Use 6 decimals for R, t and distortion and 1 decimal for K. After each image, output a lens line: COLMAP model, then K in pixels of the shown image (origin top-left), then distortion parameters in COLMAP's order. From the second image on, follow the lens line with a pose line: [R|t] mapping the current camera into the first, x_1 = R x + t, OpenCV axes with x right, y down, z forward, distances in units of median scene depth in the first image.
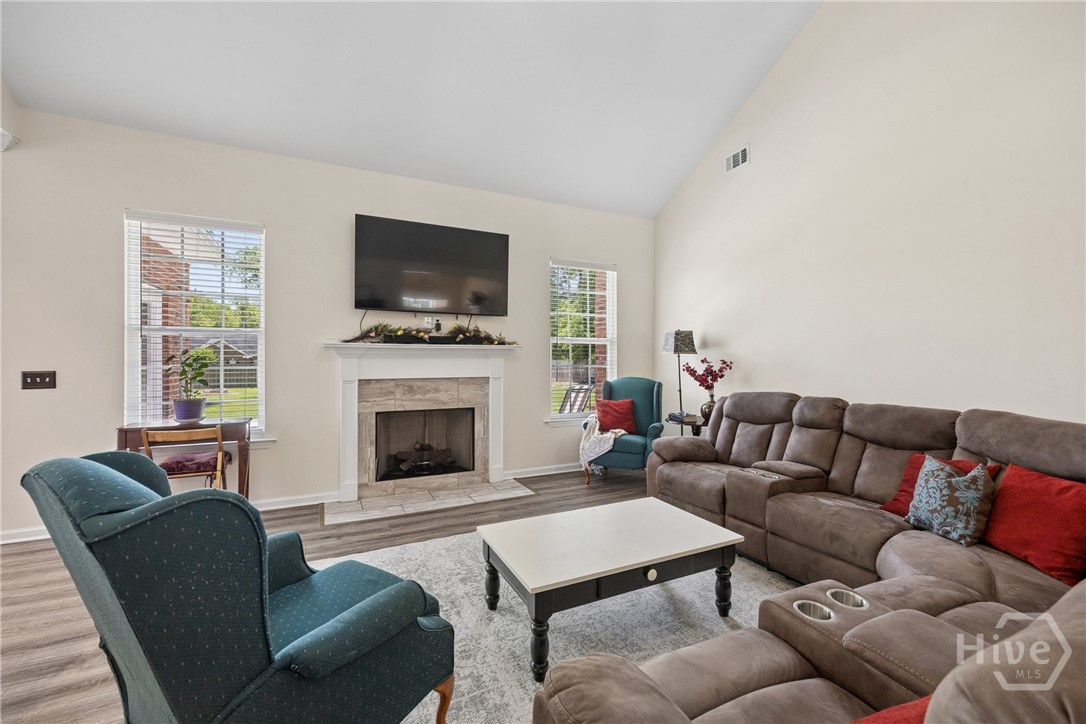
lens RADIAL K [[442.8, 0, 547.4], [0, 442.8, 361.9], [0, 0, 1]] dist [-0.002746, -0.000297]
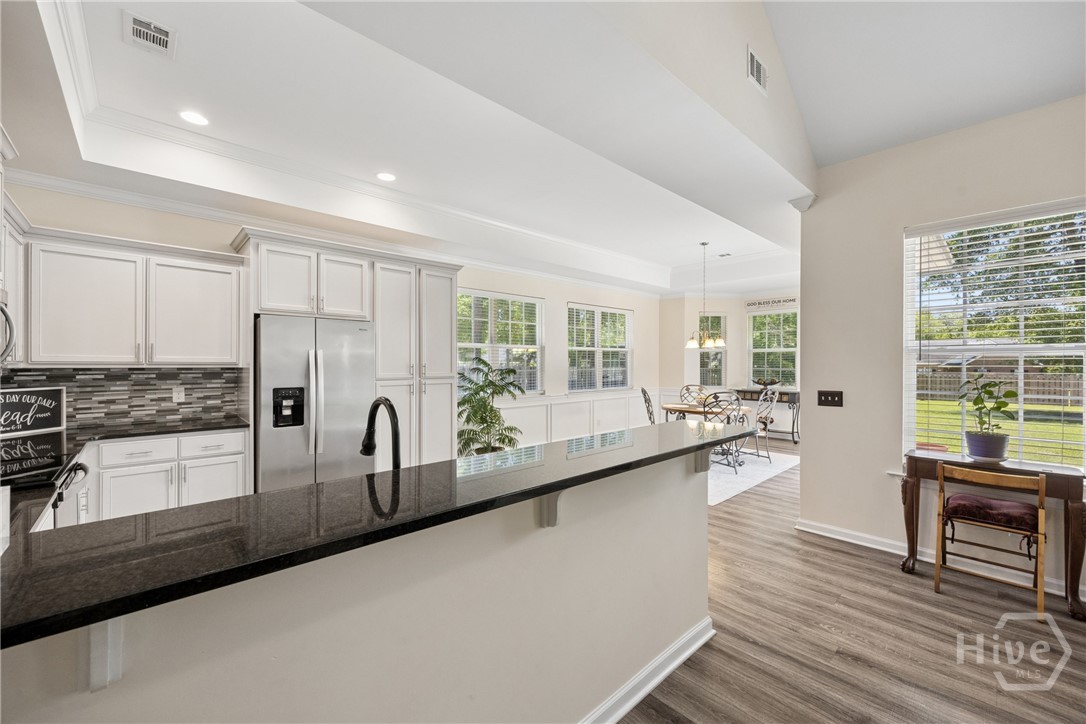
lens RADIAL K [[414.4, 0, 536.9], [0, 414.4, 362.9], [0, 0, 1]] dist [-0.007966, 0.000584]
pose [[0.284824, -0.000878, -0.958579, -0.258673], [-0.011233, 0.999928, -0.004253, -0.029364], [0.958514, 0.011980, 0.284794, -0.030362]]
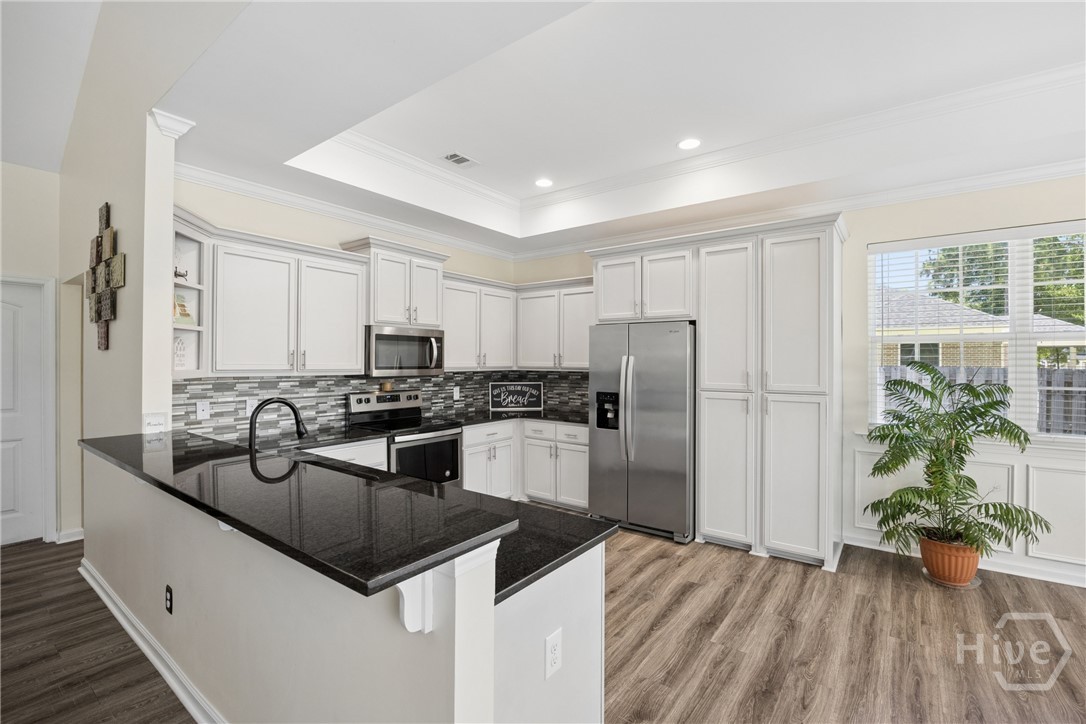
lens RADIAL K [[479.7, 0, 547.0], [0, 479.7, 362.7], [0, 0, 1]] dist [-0.007779, 0.000335]
pose [[-0.889974, -0.003429, -0.455998, -0.612696], [-0.009096, 0.999906, 0.010235, -0.049769], [0.455920, 0.013257, -0.889922, 0.582631]]
